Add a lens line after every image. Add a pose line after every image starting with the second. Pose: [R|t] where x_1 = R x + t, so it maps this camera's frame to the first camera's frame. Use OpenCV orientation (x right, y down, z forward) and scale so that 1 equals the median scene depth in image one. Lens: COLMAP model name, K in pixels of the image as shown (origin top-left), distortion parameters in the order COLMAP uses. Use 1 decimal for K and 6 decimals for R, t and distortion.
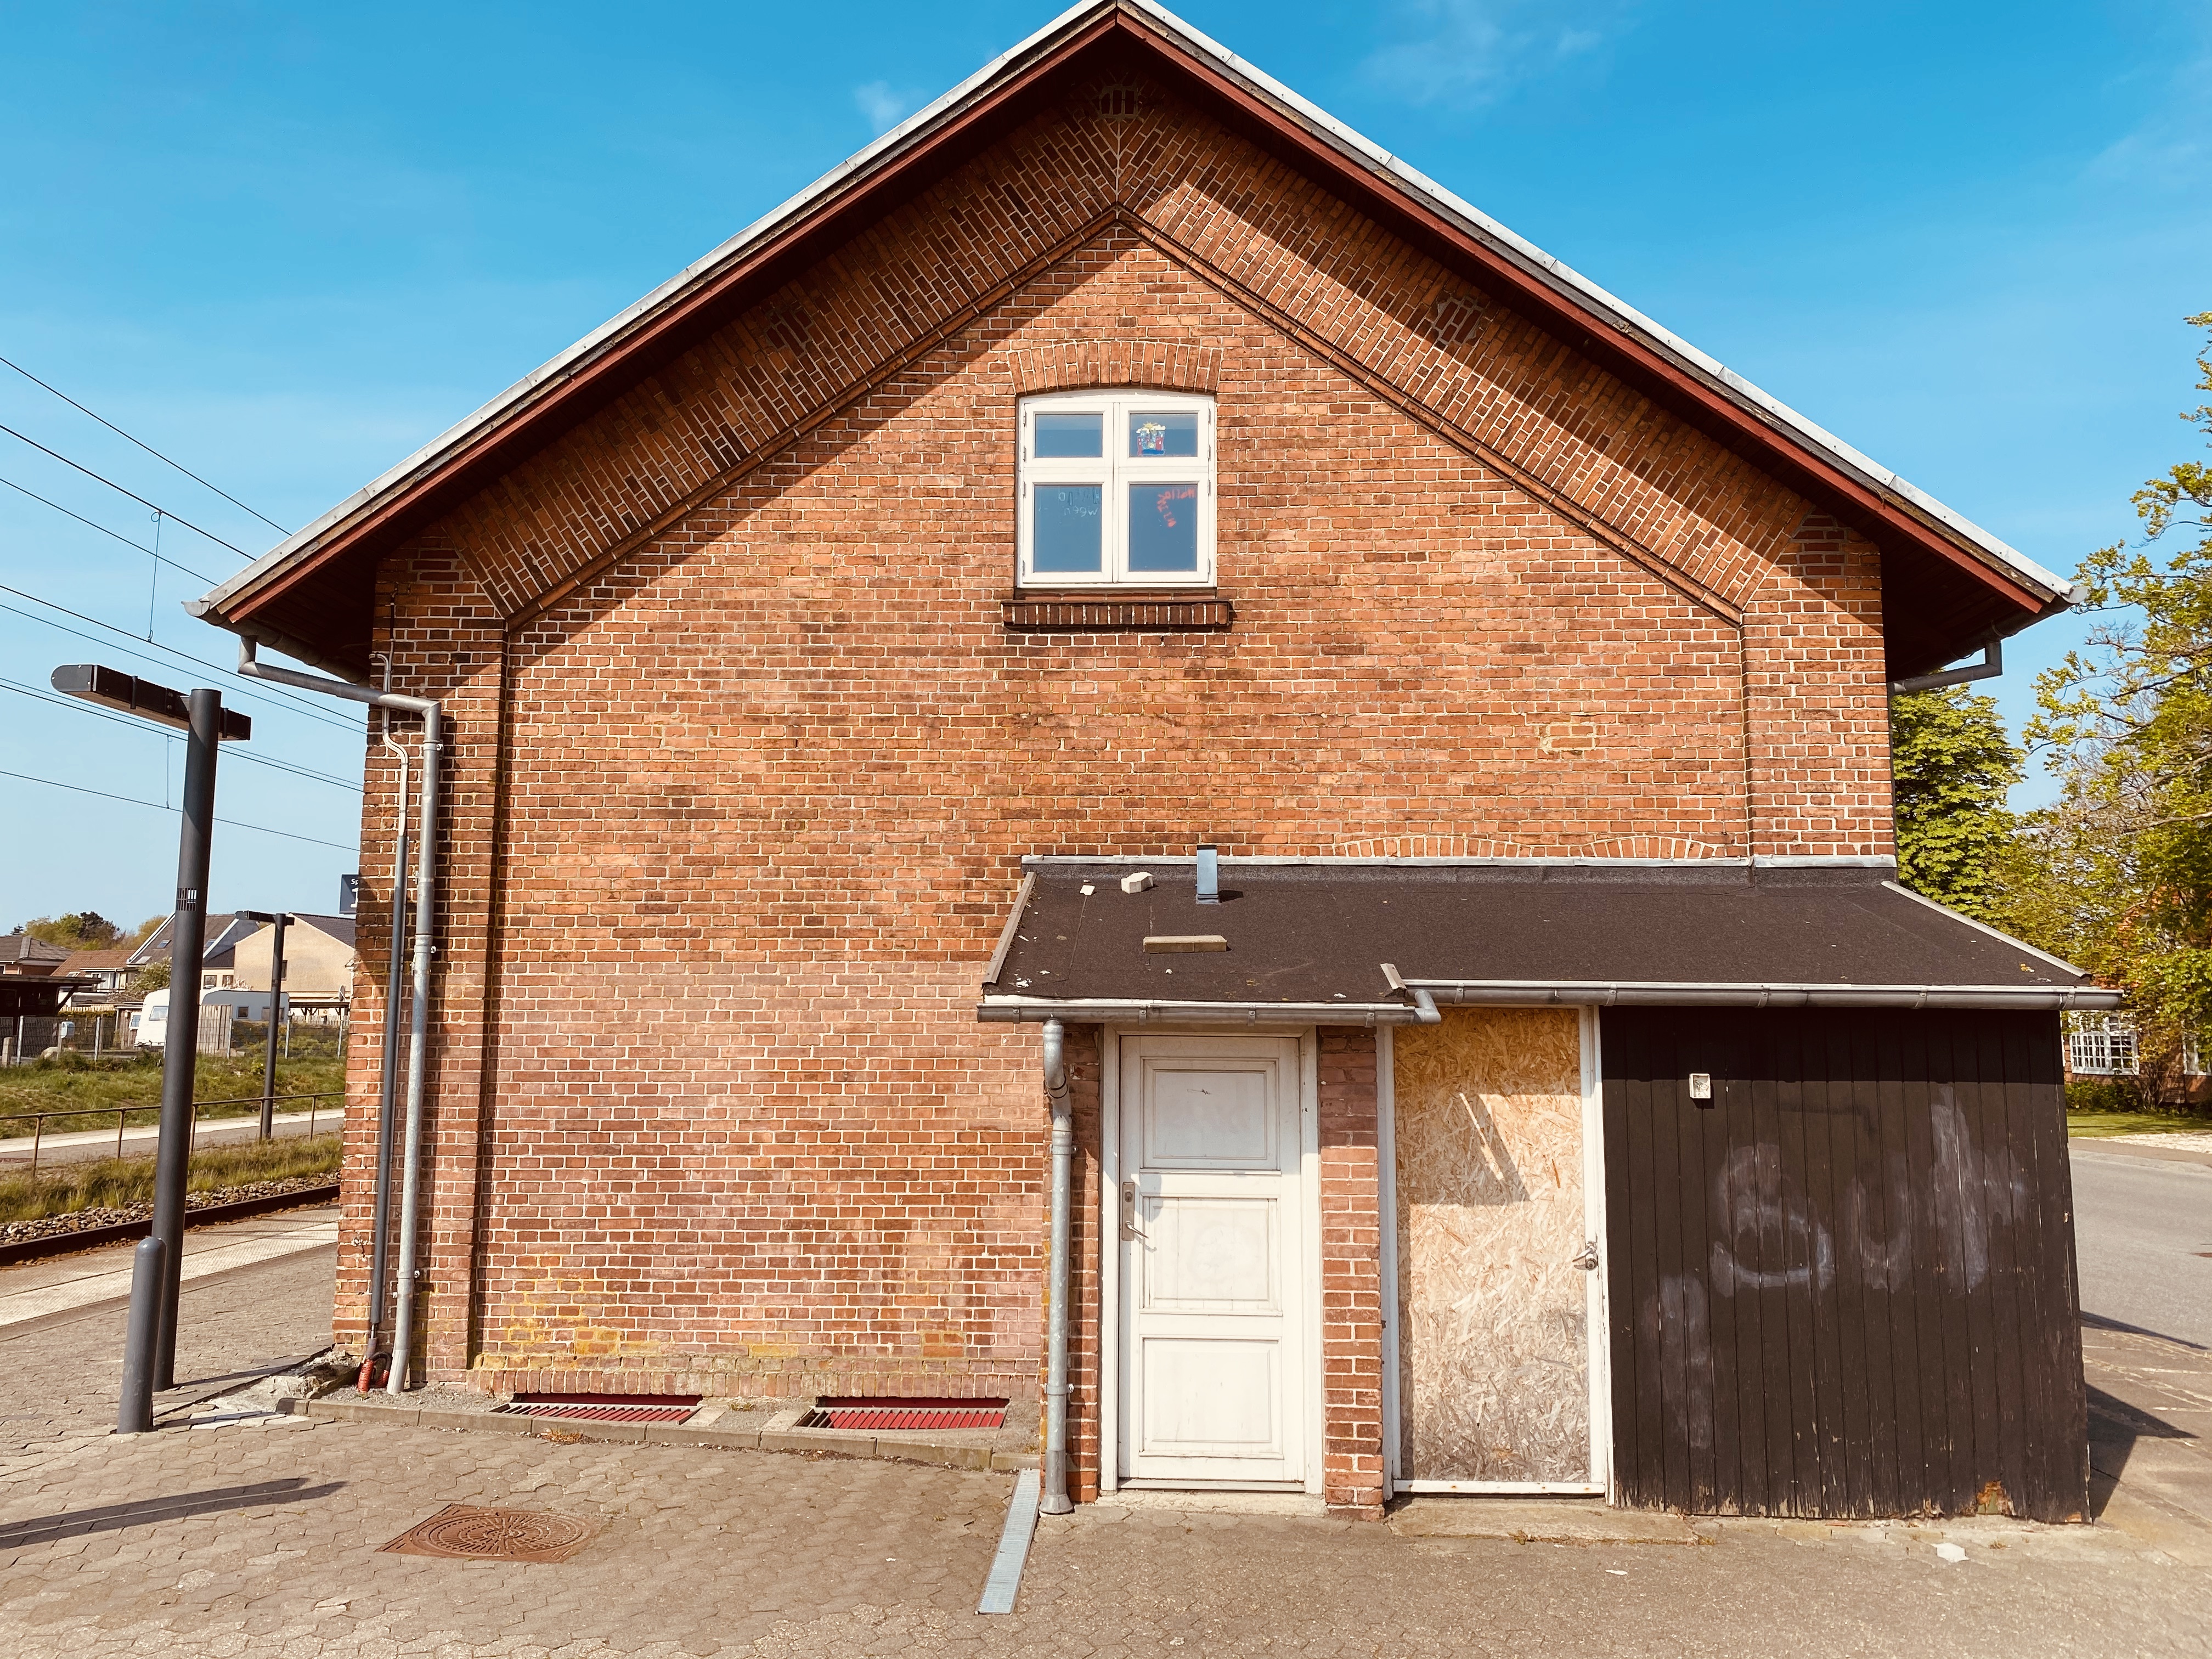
lens RADIAL K [[1694.2, 0, 1111.4], [0, 1694.2, 819.9], [0, 0, 1]] dist [0.117698, -0.488880]
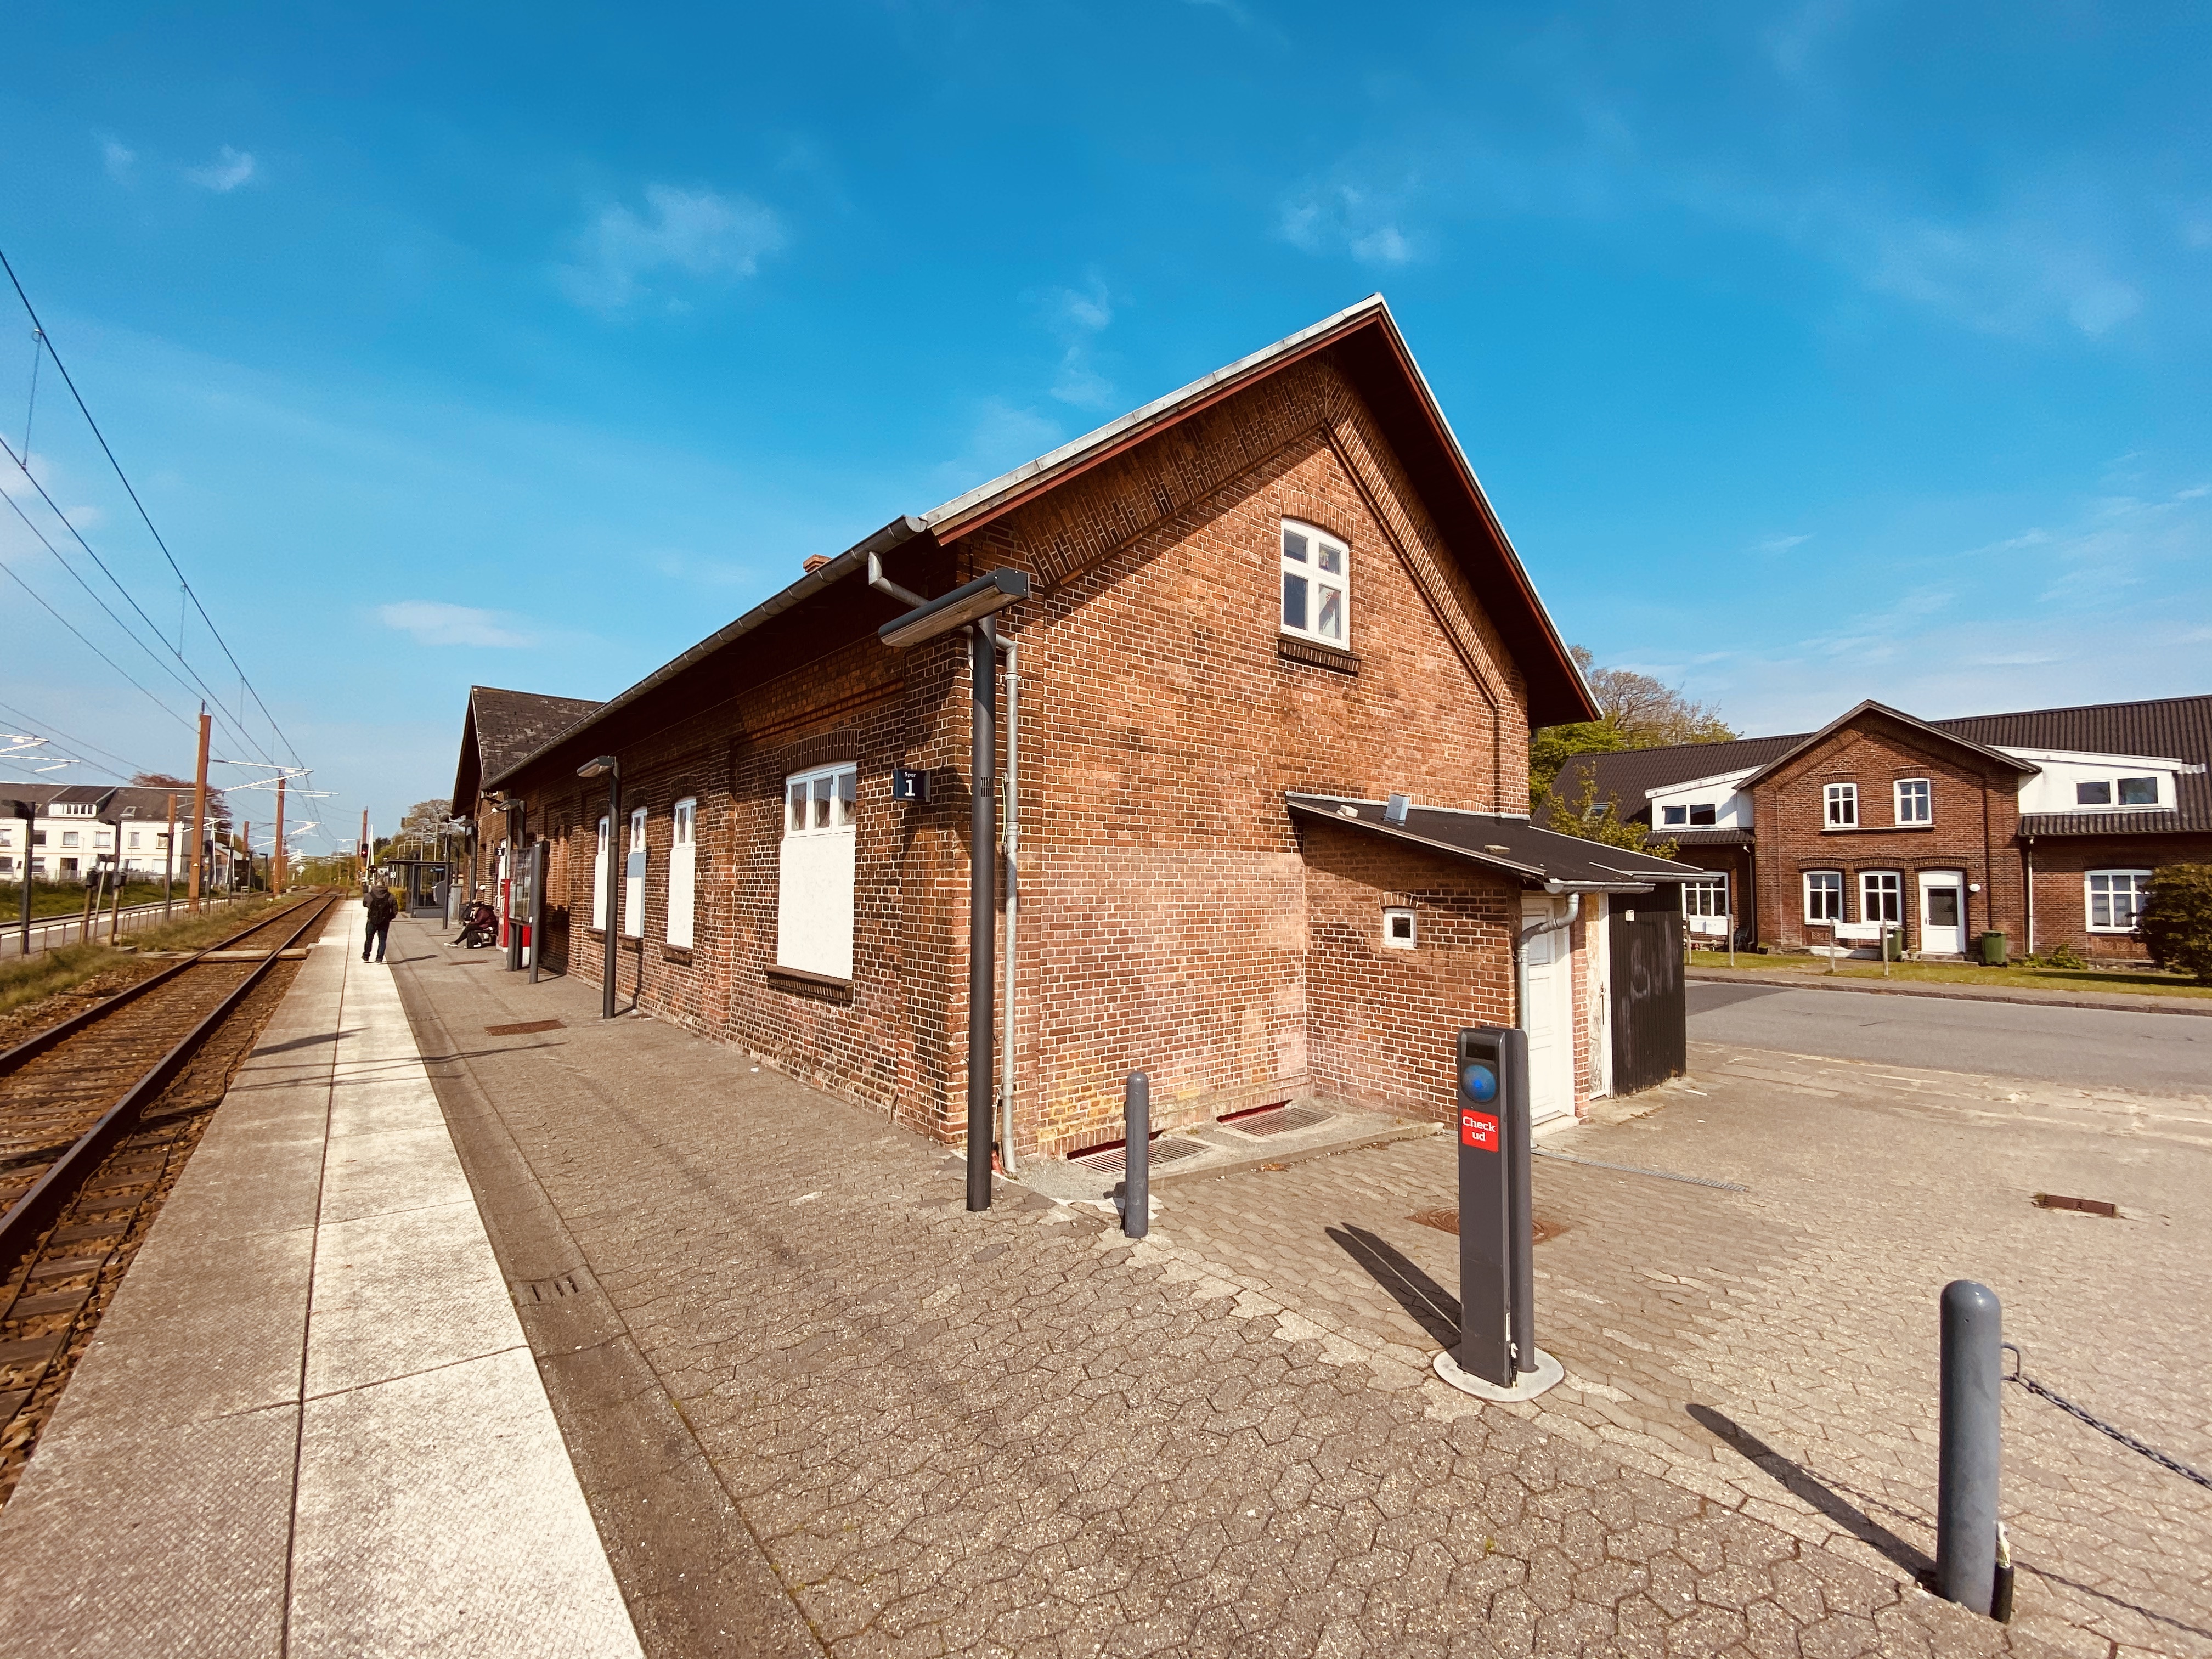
lens RADIAL K [[904.2, 0, 1107.6], [0, 904.2, 843.9], [0, 0, 1]] dist [0.023142, -0.019533]
pose [[0.755508, 0.028398, 0.654524, -0.780512], [-0.082874, 0.995177, 0.052482, 0.040706], [-0.649877, -0.093893, 0.754218, 0.418122]]
